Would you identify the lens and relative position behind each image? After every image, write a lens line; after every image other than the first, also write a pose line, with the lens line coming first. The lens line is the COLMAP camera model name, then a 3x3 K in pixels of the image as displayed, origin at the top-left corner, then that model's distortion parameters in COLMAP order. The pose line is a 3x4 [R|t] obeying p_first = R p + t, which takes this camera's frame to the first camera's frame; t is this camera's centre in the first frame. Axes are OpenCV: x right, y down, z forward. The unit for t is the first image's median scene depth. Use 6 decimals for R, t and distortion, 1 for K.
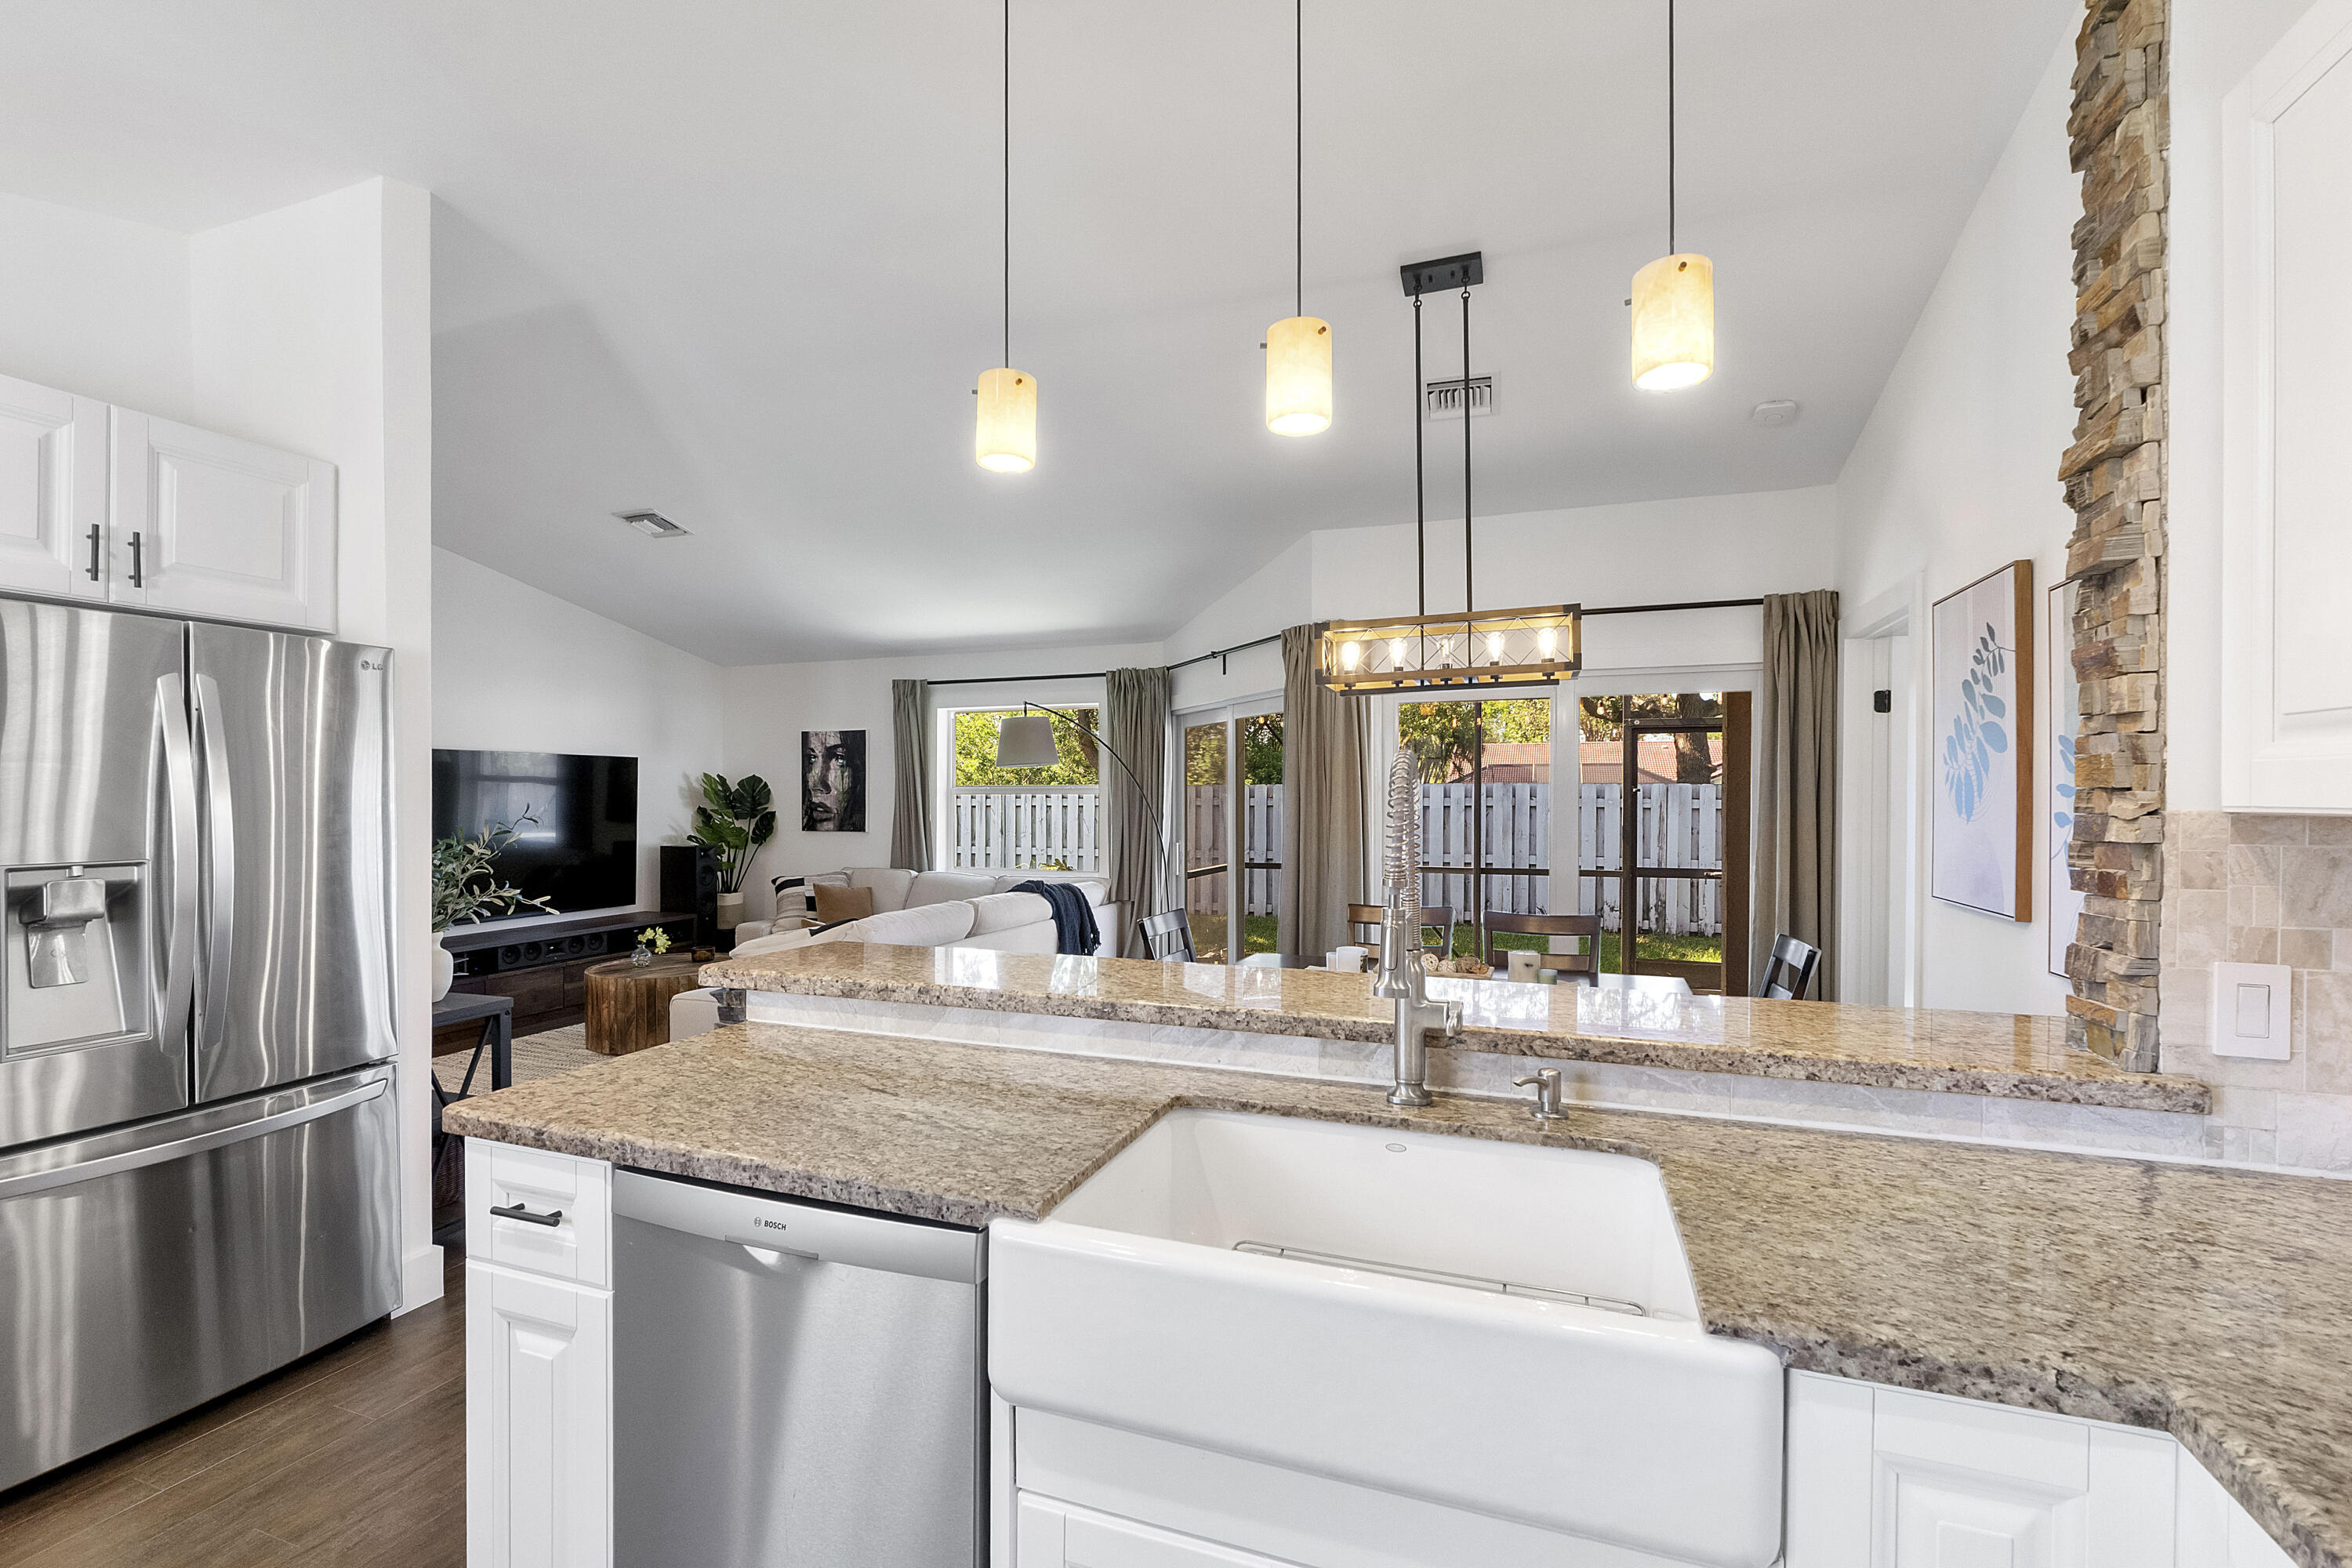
lens RADIAL K [[1022.8, 0, 1176.6], [0, 1022.8, 803.4], [0, 0, 1]] dist [-0.003621, -0.000250]
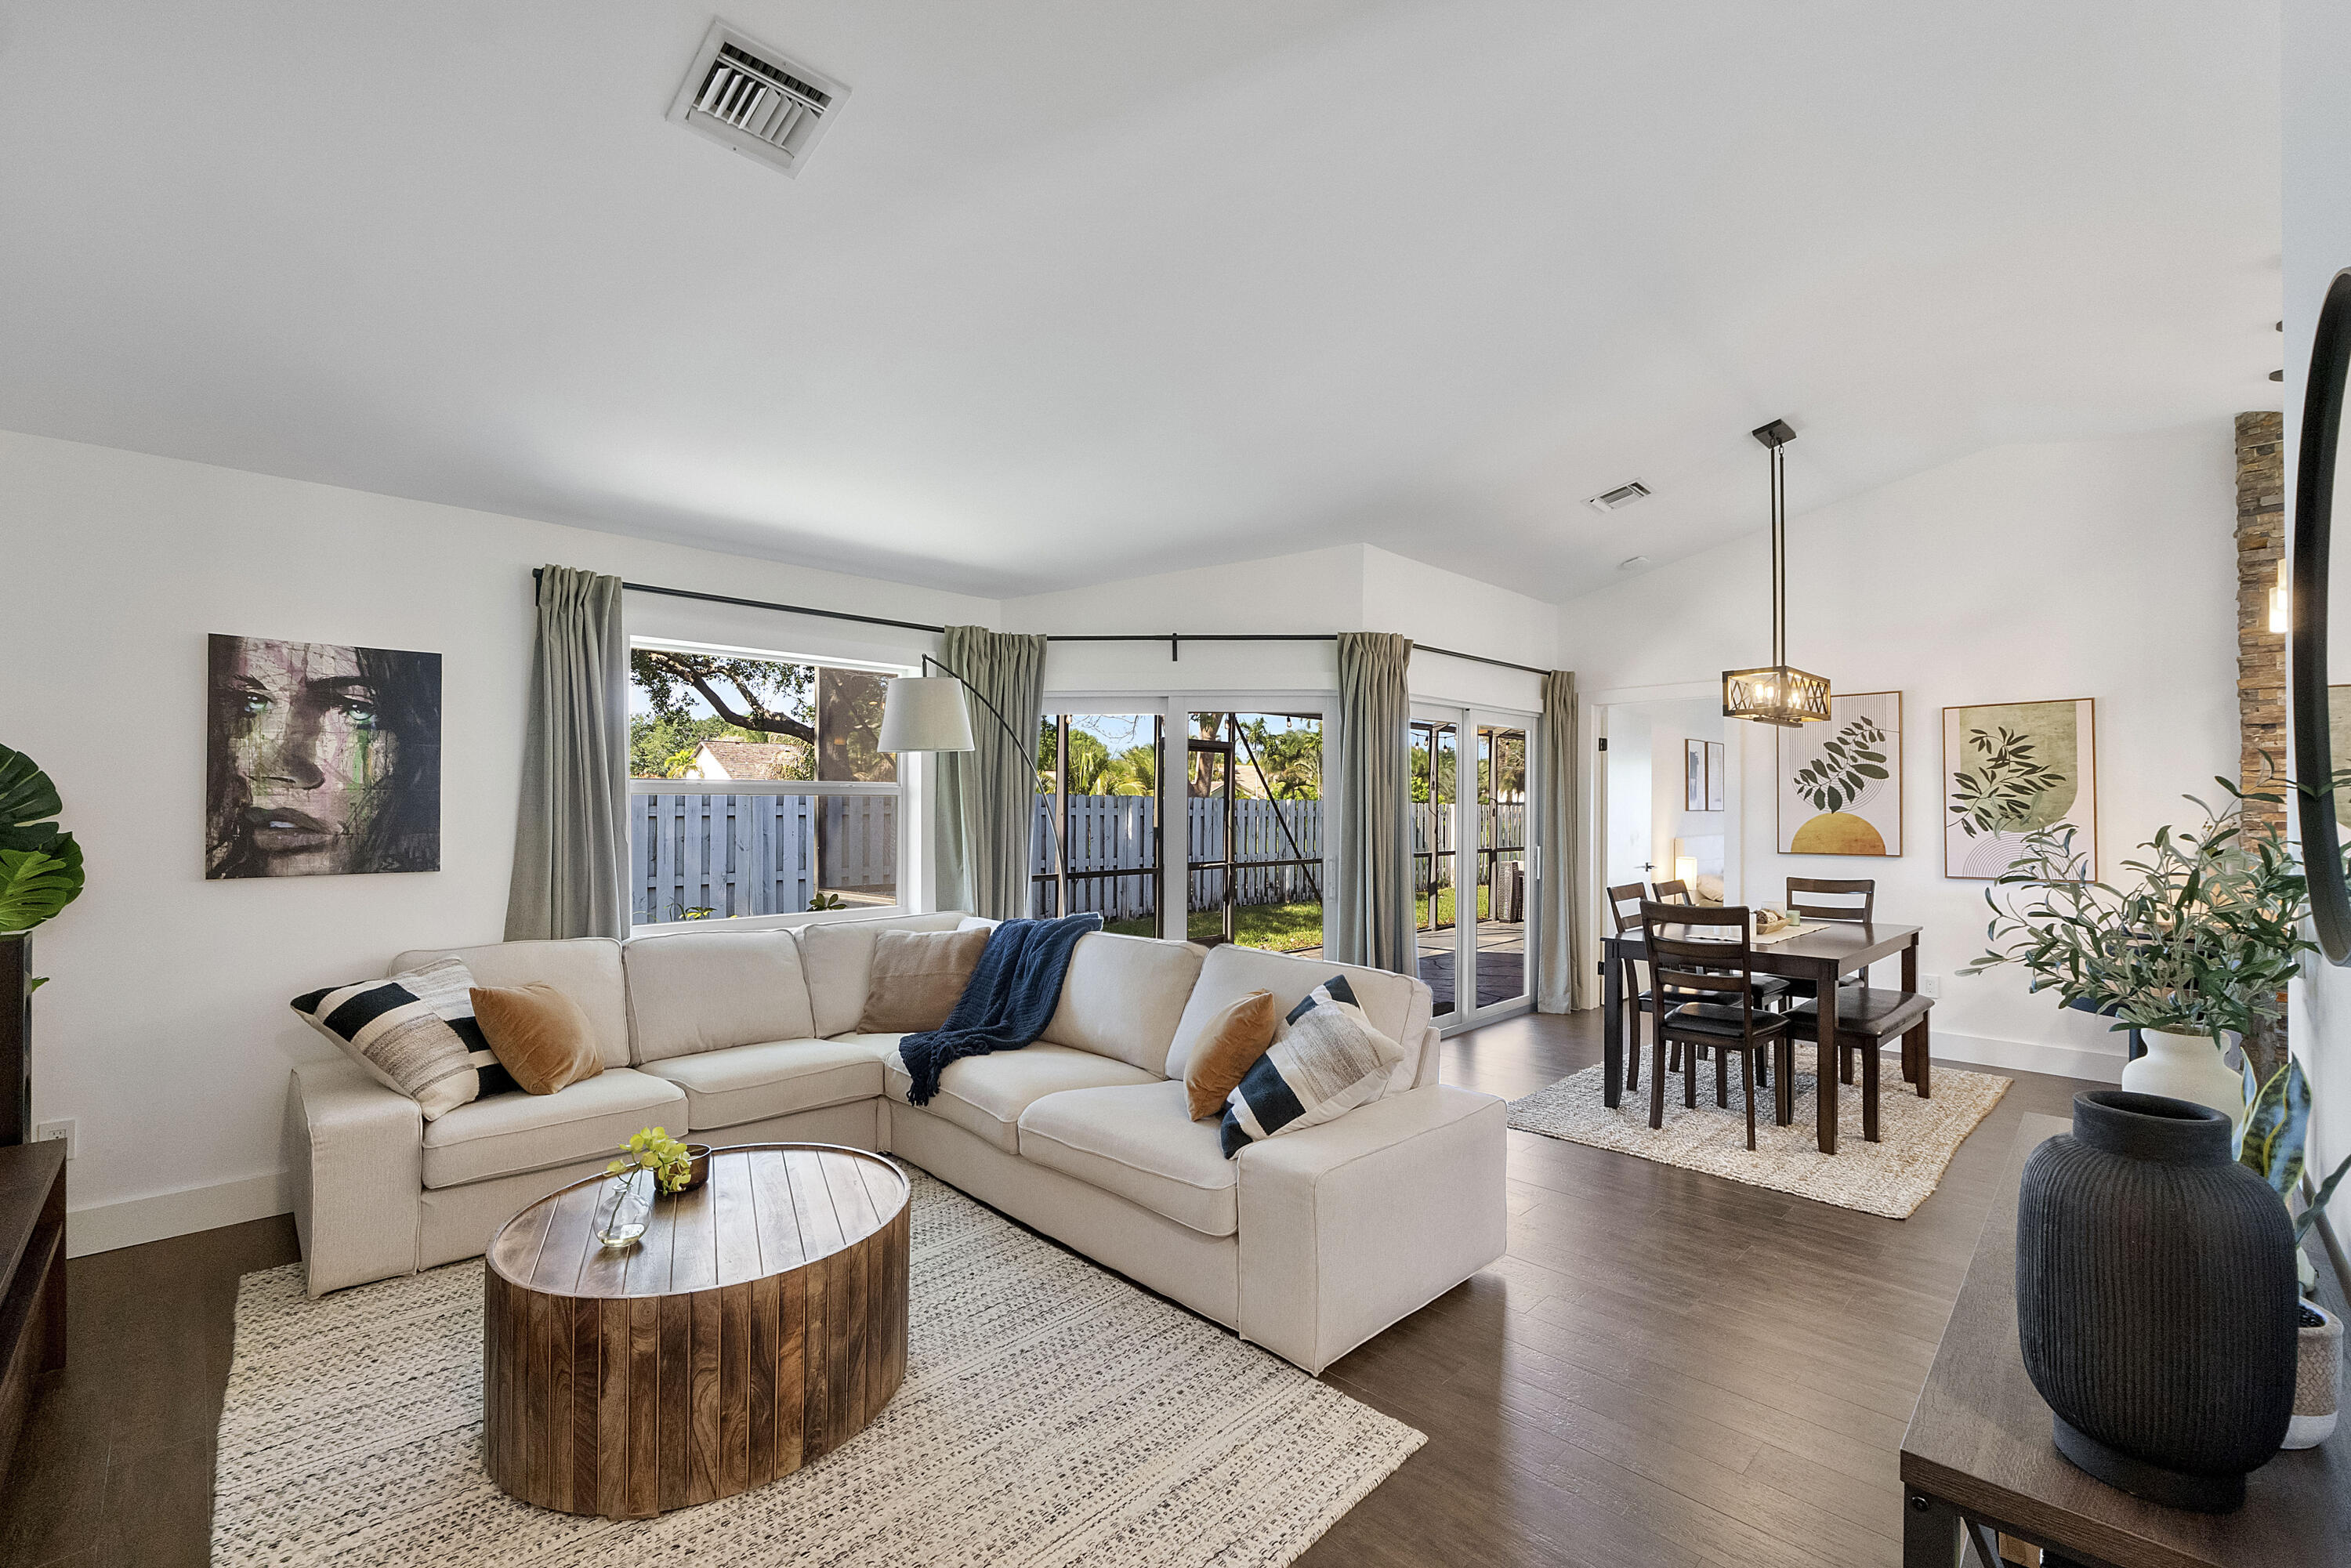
lens RADIAL K [[1006.6, 0, 1180.1], [0, 1006.6, 797.3], [0, 0, 1]] dist [-0.002318, -0.000696]
pose [[0.417467, 0.009334, 0.908644, -0.600431], [0.006515, 0.999891, -0.013265, 0.002464], [-0.908669, 0.011457, 0.417361, 0.513270]]
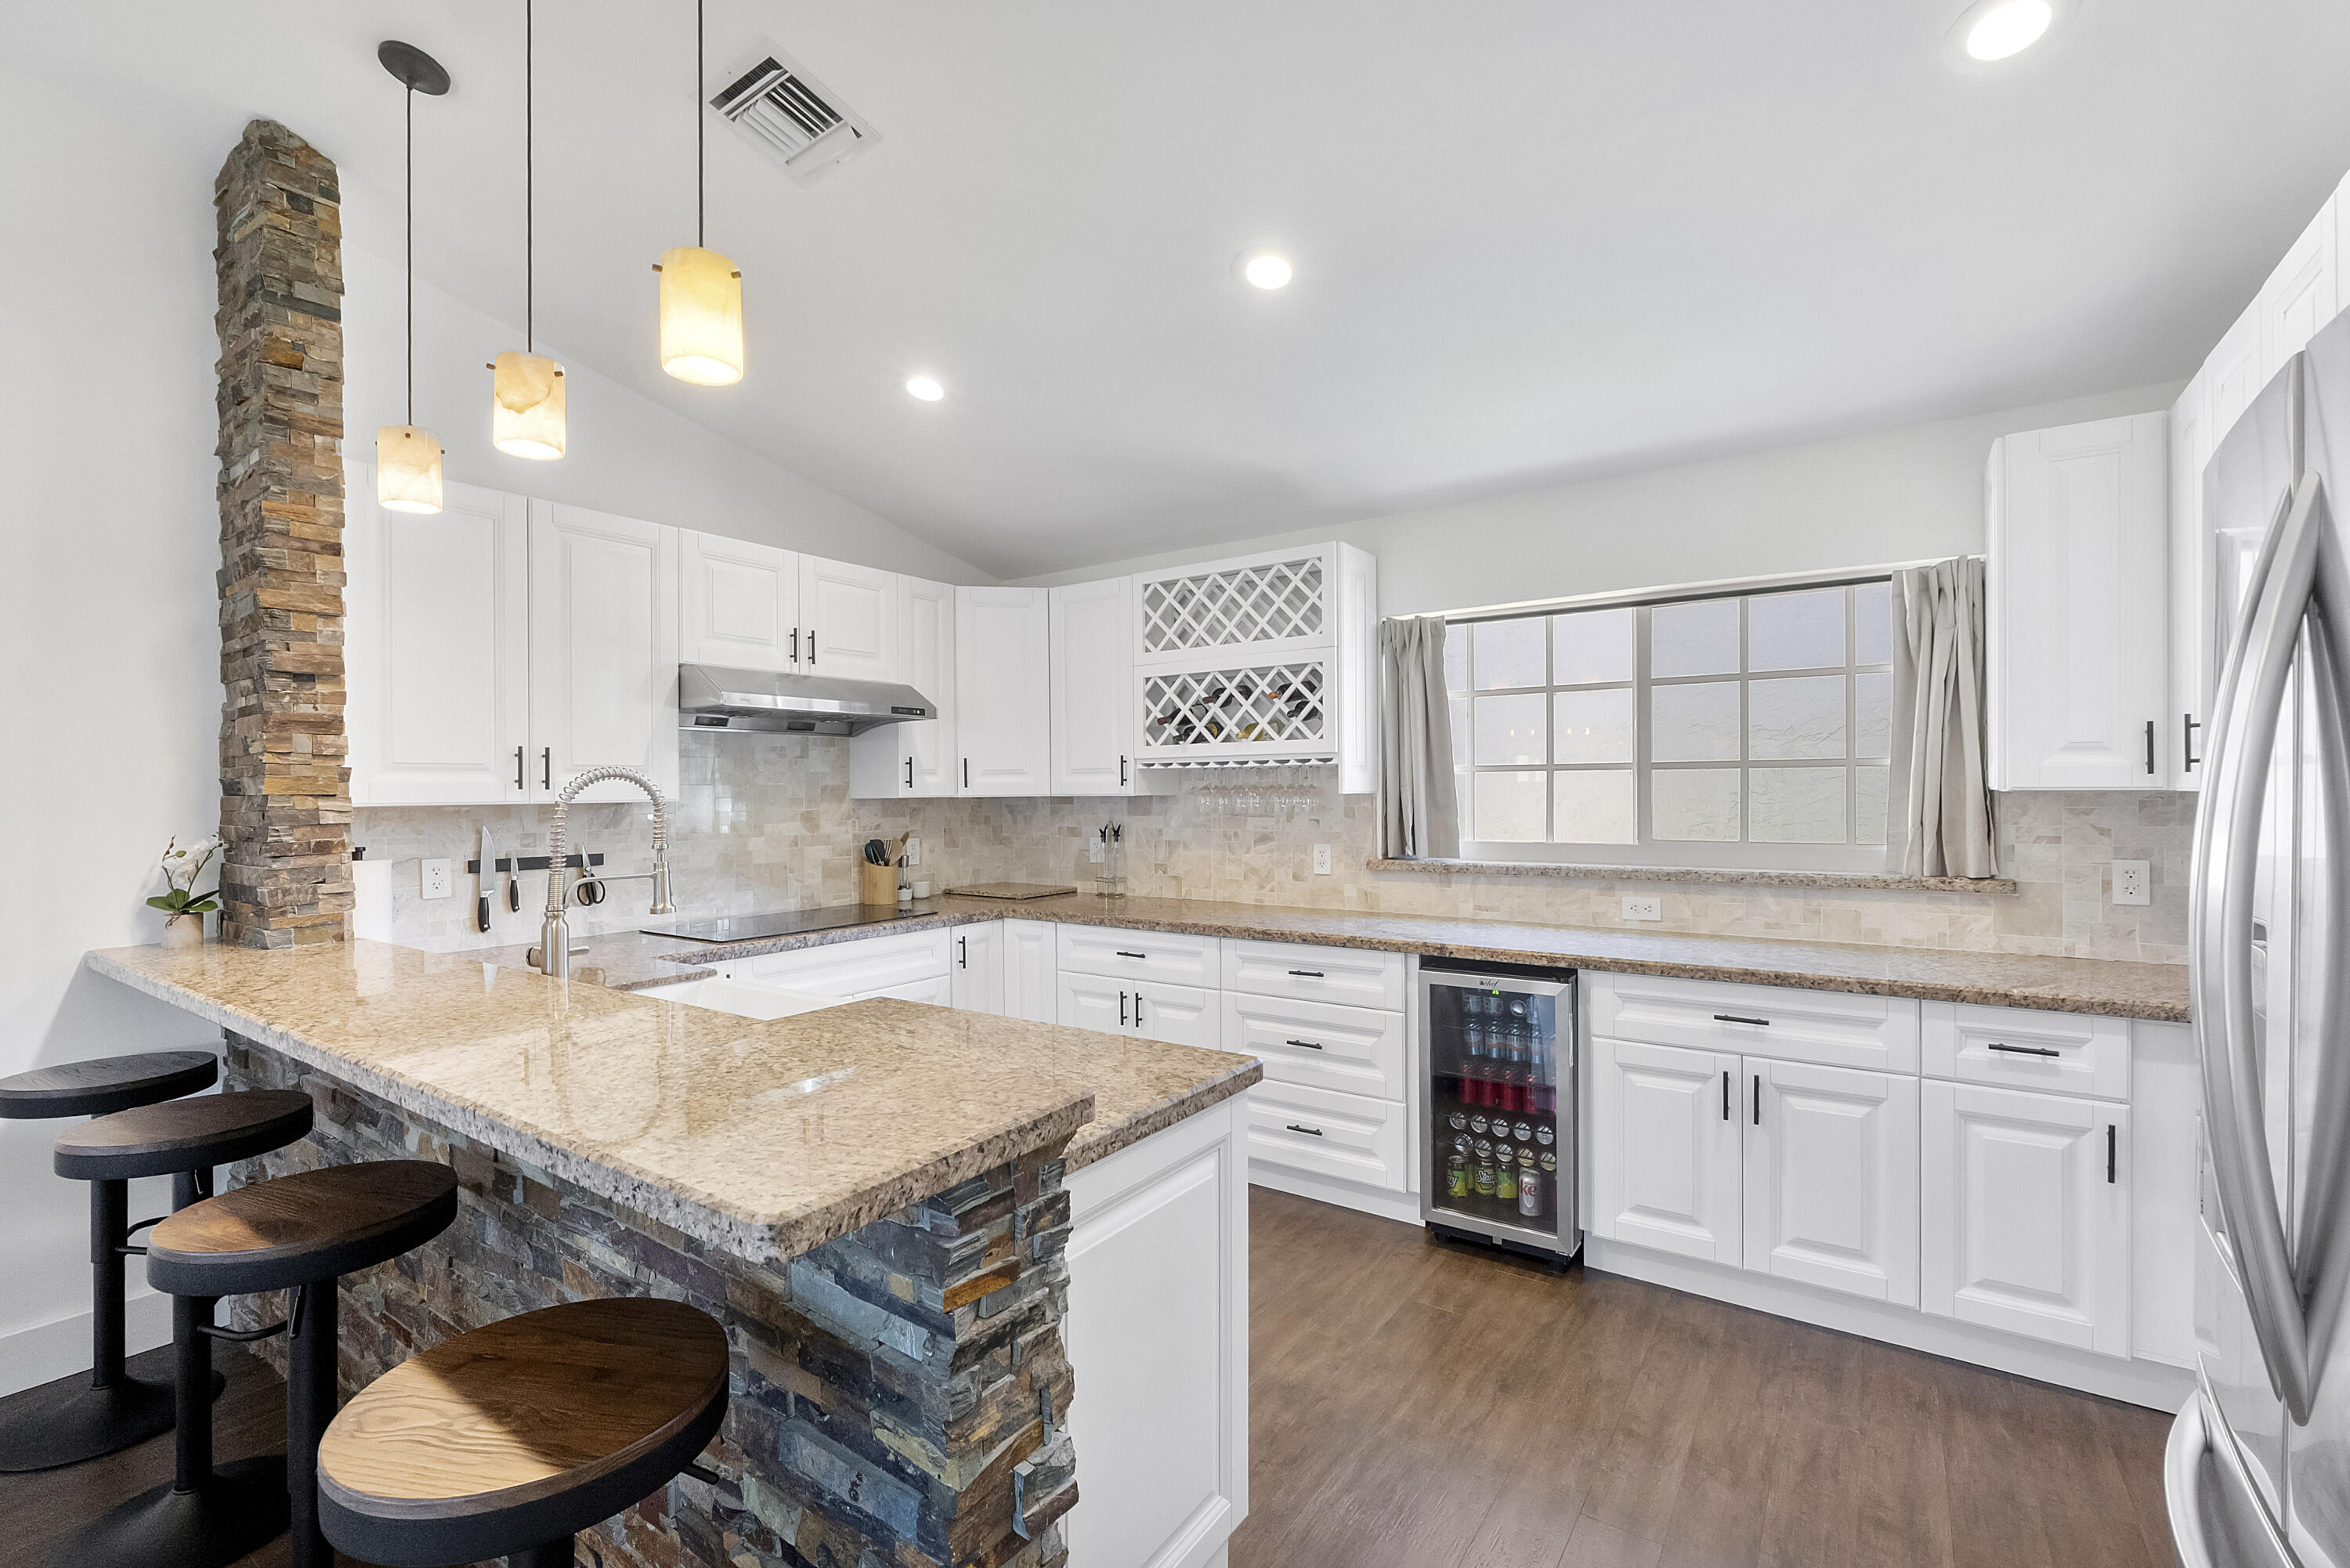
lens RADIAL K [[1019.1, 0, 1180.0], [0, 1019.1, 785.6], [0, 0, 1]] dist [-0.003483, -0.000623]
pose [[-0.970513, 0.009800, 0.240848, -0.189482], [0.011367, 0.999922, 0.005119, -0.004003], [-0.240780, 0.007706, -0.970549, 0.446312]]
